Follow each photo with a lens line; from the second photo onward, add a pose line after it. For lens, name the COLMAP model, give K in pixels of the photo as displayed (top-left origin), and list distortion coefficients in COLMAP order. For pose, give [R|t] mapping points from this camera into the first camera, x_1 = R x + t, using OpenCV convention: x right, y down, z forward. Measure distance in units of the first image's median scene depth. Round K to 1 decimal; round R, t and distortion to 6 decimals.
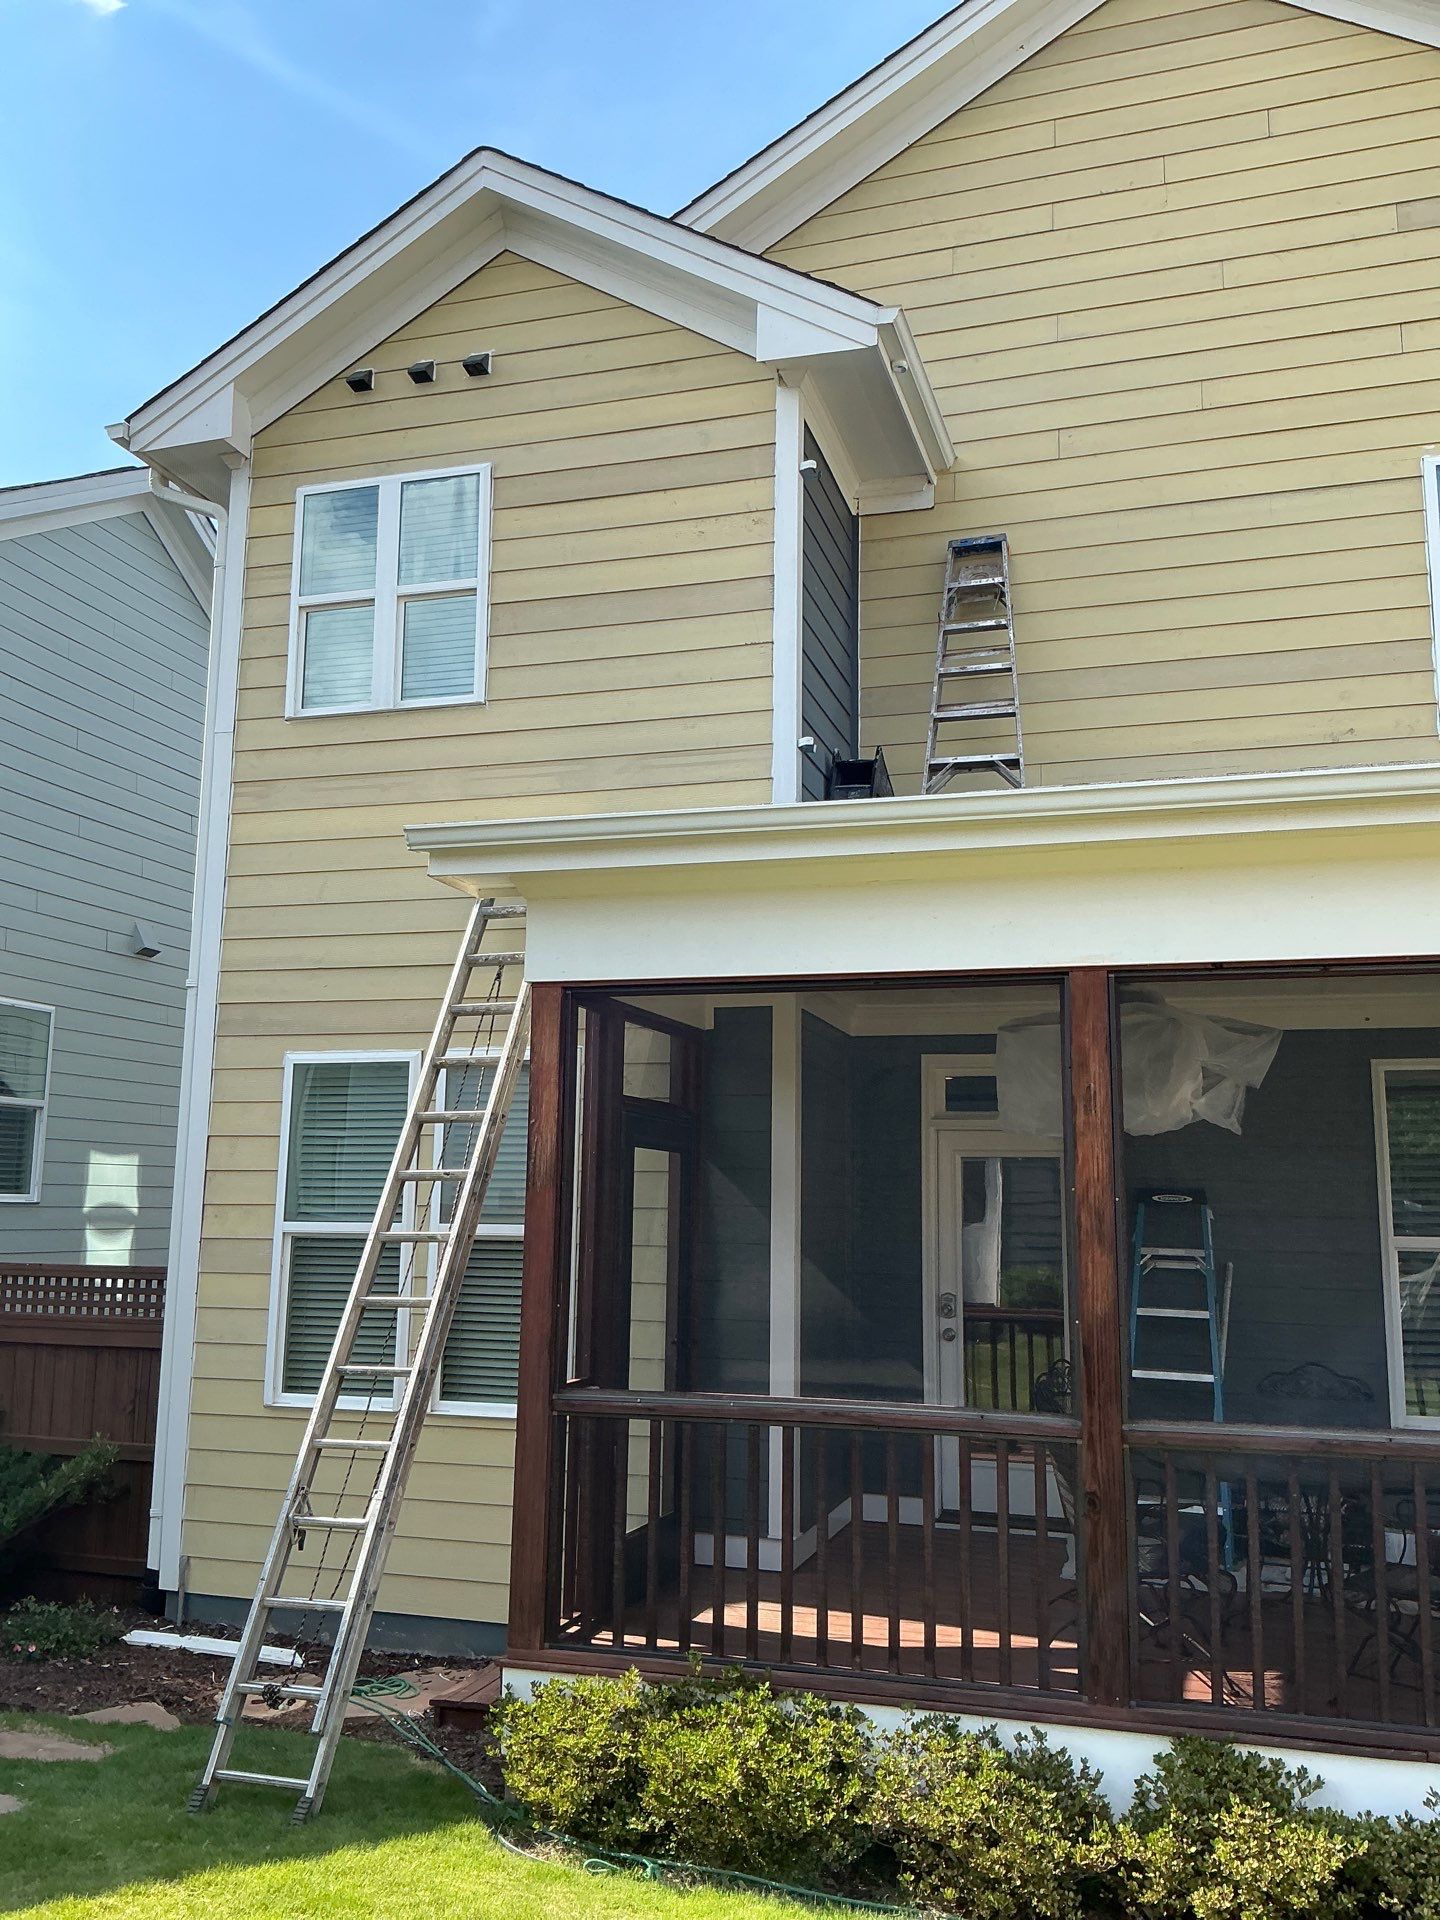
lens RADIAL K [[1584.4, 0, 708.7], [0, 1584.4, 960.6], [0, 0, 1]] dist [0.061453, -0.105033]
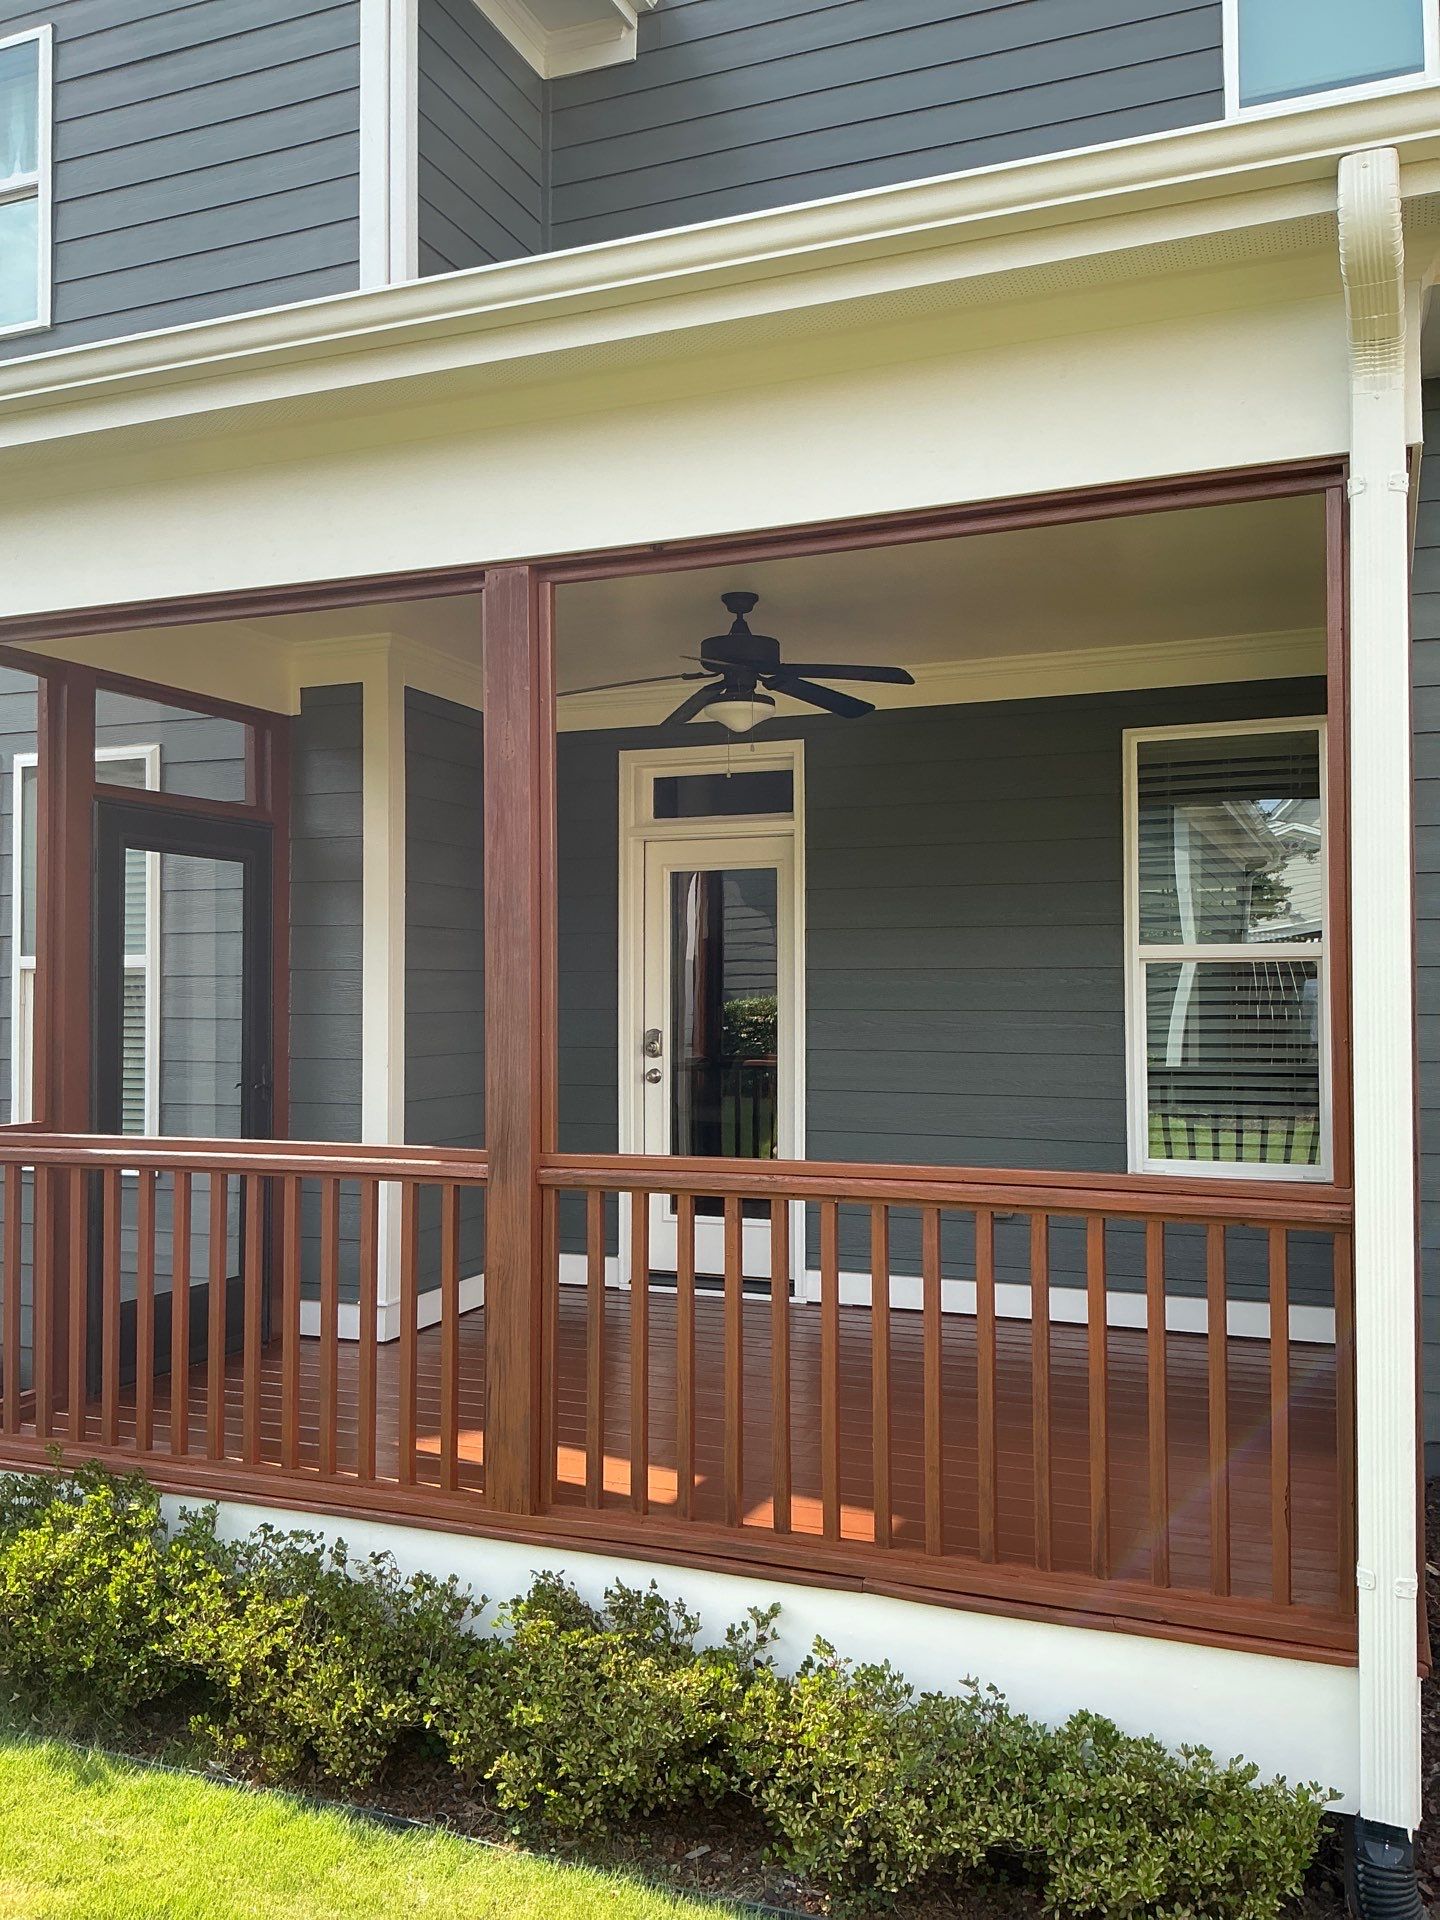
lens RADIAL K [[1584.4, 0, 720.6], [0, 1584.4, 954.8], [0, 0, 1]] dist [0.061453, -0.105033]
pose [[0.997055, -0.020235, -0.073977, 0.265883], [0.029820, 0.990954, 0.130847, 0.062609], [0.070660, -0.132668, 0.988639, 0.175078]]
